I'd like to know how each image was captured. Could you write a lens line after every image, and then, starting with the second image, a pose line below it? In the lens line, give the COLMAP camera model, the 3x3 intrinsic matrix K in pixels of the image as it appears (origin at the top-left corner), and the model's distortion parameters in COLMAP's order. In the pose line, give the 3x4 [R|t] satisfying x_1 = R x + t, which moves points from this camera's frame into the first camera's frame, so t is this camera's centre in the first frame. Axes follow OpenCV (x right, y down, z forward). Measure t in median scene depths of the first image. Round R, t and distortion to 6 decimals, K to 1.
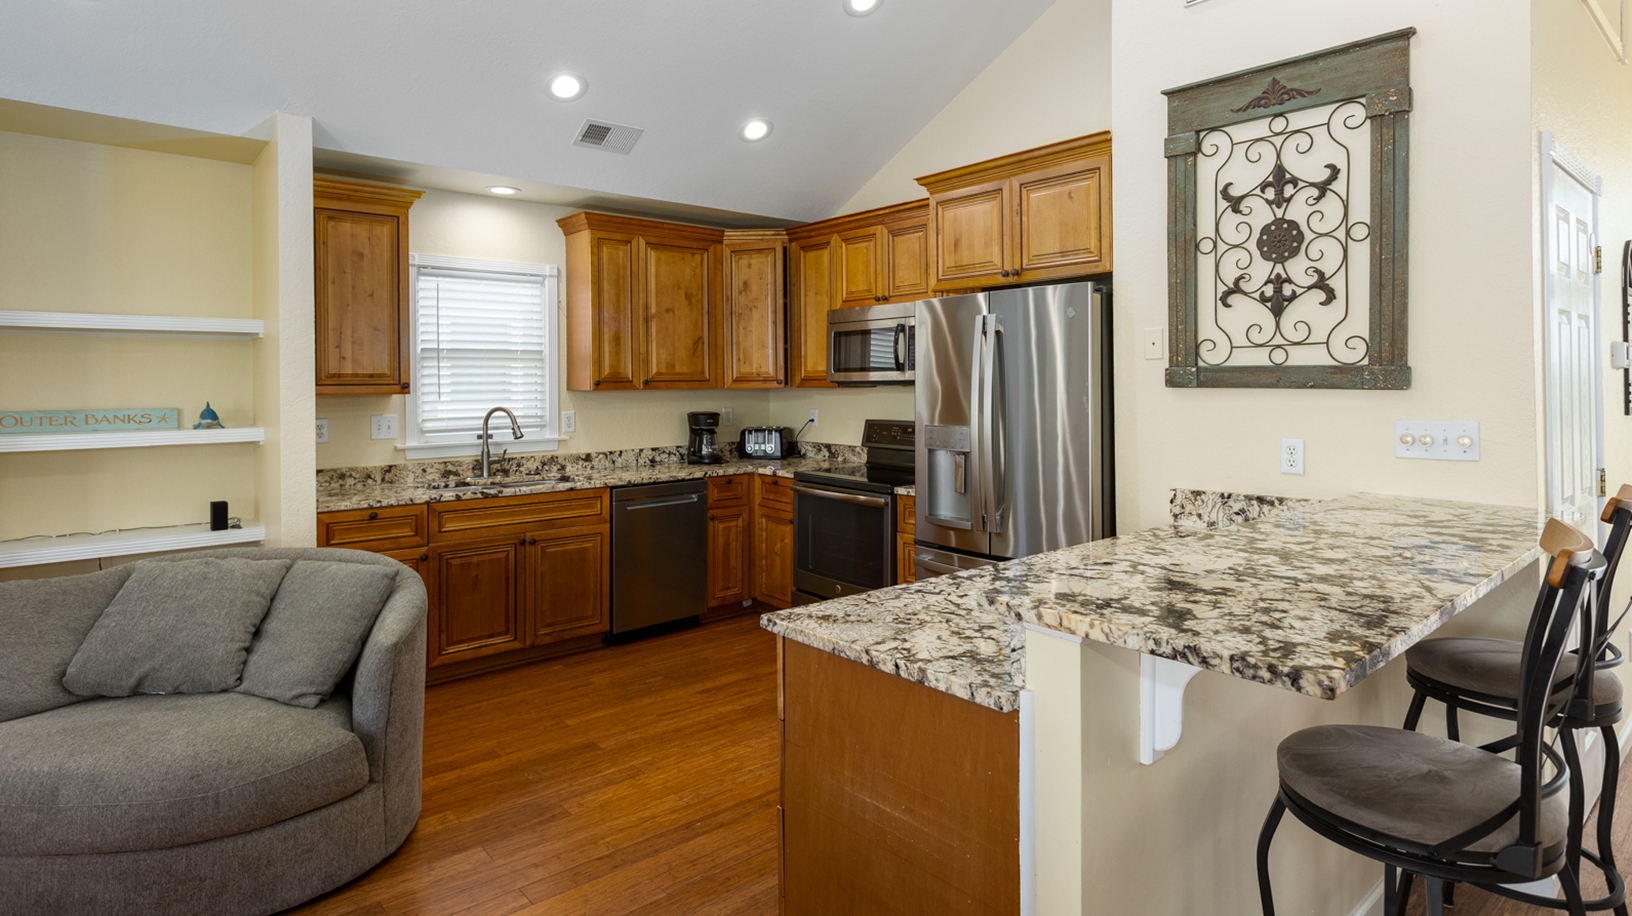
lens RADIAL K [[849.9, 0, 826.4], [0, 849.9, 383.9], [0, 0, 1]] dist [-0.002928, 0.001800]
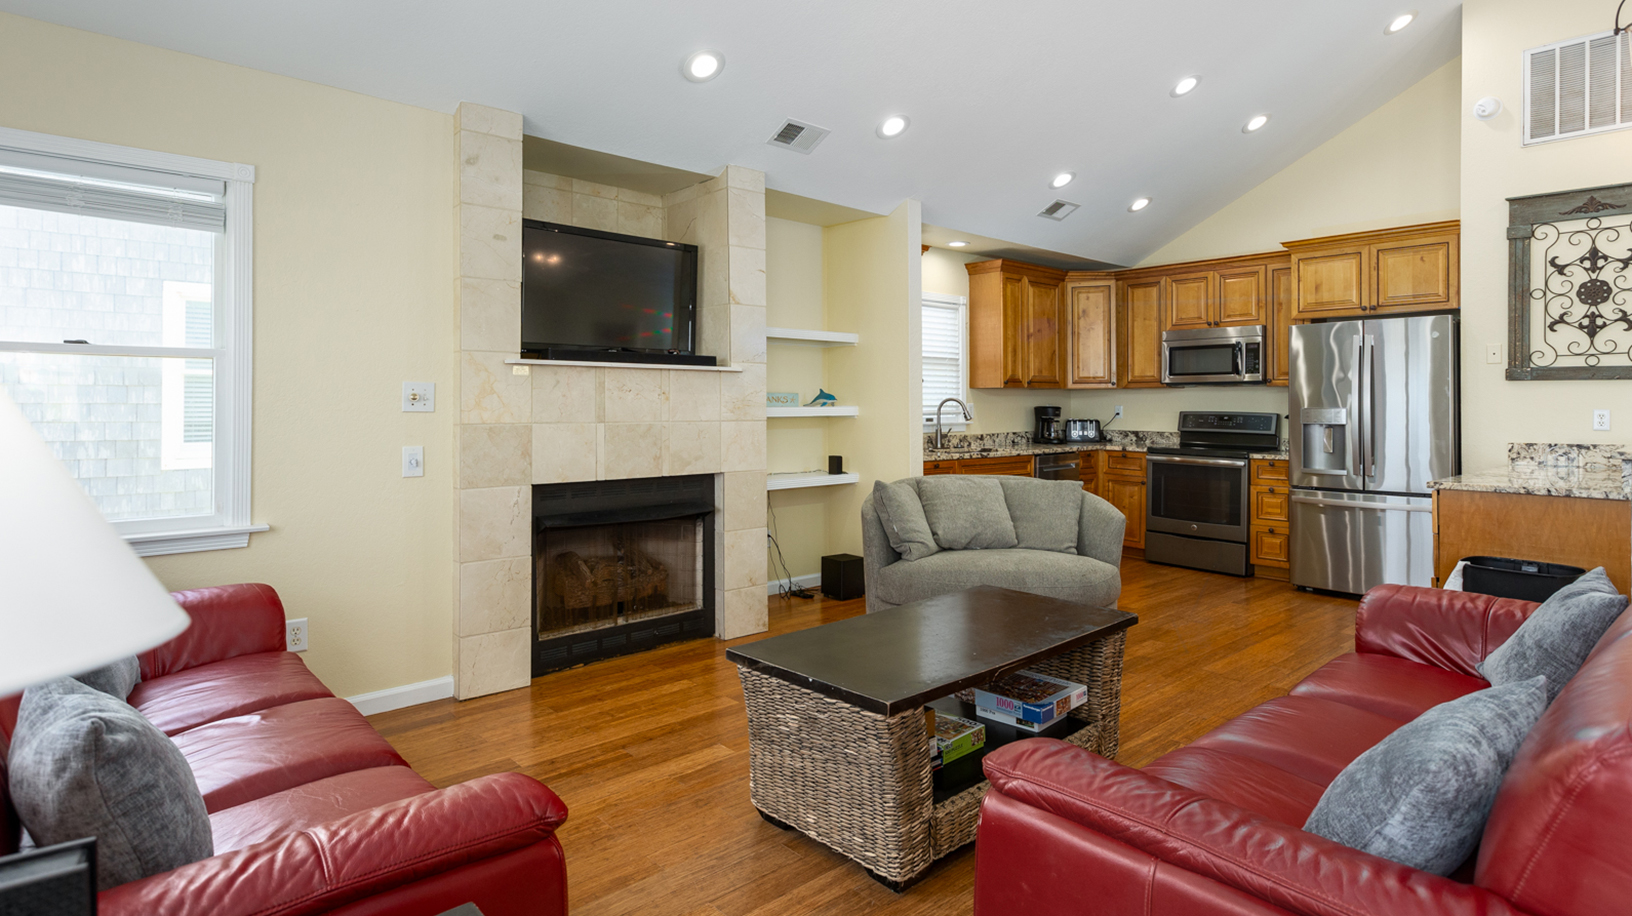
lens RADIAL K [[849.9, 0, 816.6], [0, 849.9, 403.5], [0, 0, 1]] dist [-0.002928, 0.001800]
pose [[0.999850, 0.007826, 0.015452, -0.890469], [-0.007785, 0.999966, -0.002706, 0.059133], [-0.015473, 0.002585, 0.999877, -0.569467]]
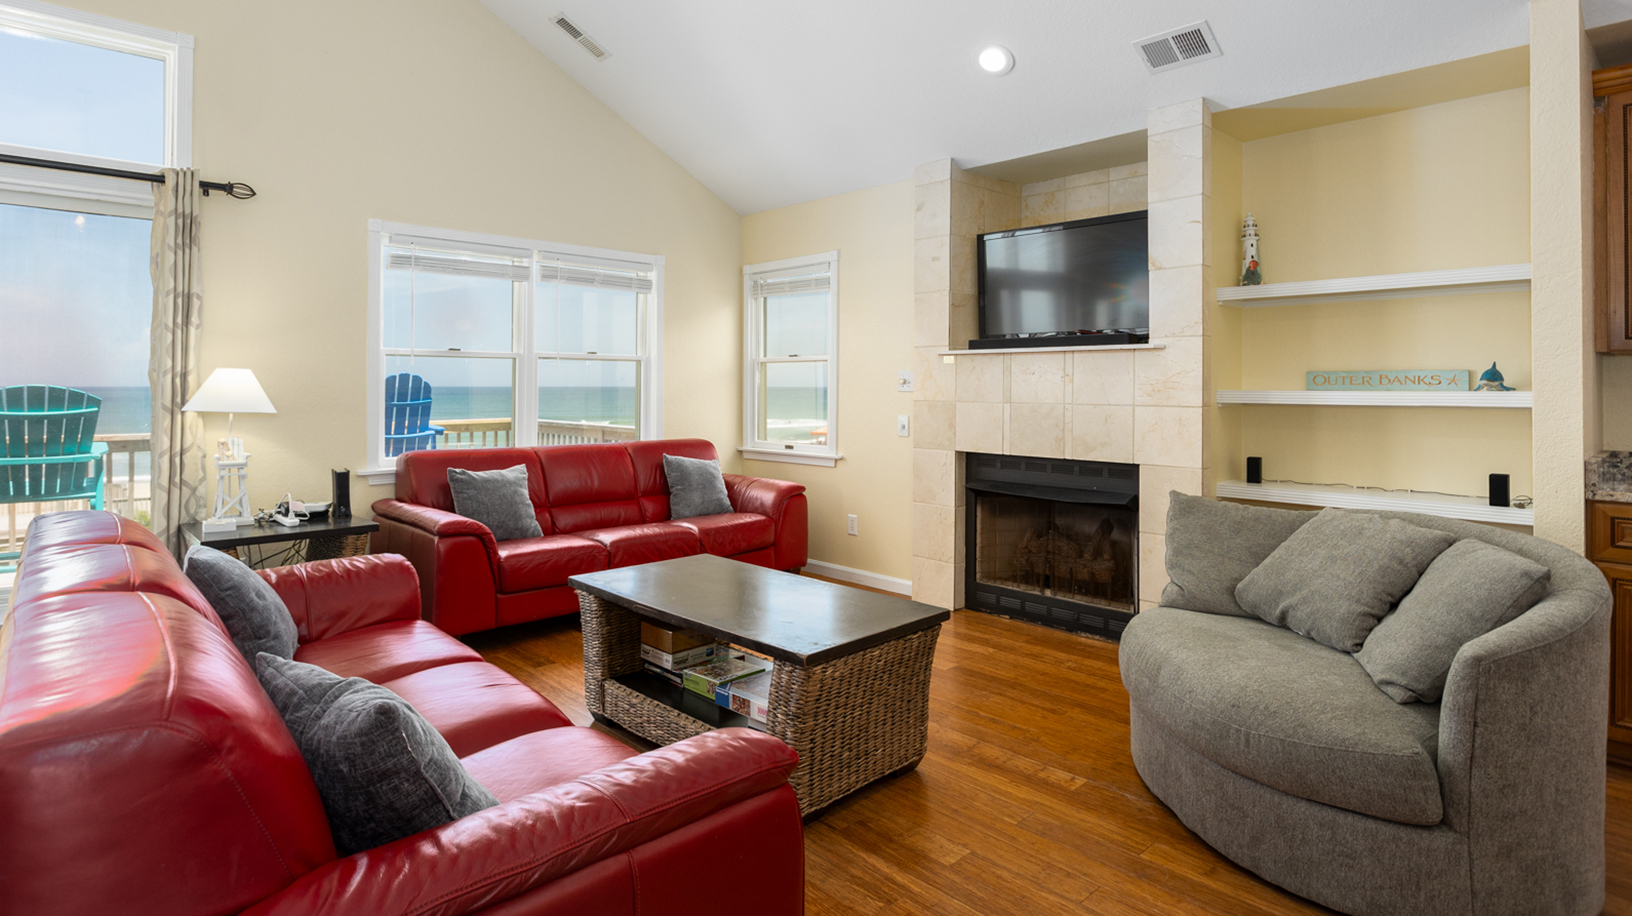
lens RADIAL K [[849.9, 0, 841.0], [0, 849.9, 384.4], [0, 0, 1]] dist [-0.002928, 0.001800]
pose [[0.045661, 0.002550, -0.998954, 0.156607], [-0.006138, 0.999979, 0.002272, 0.054808], [0.998938, 0.006028, 0.045676, 0.320644]]
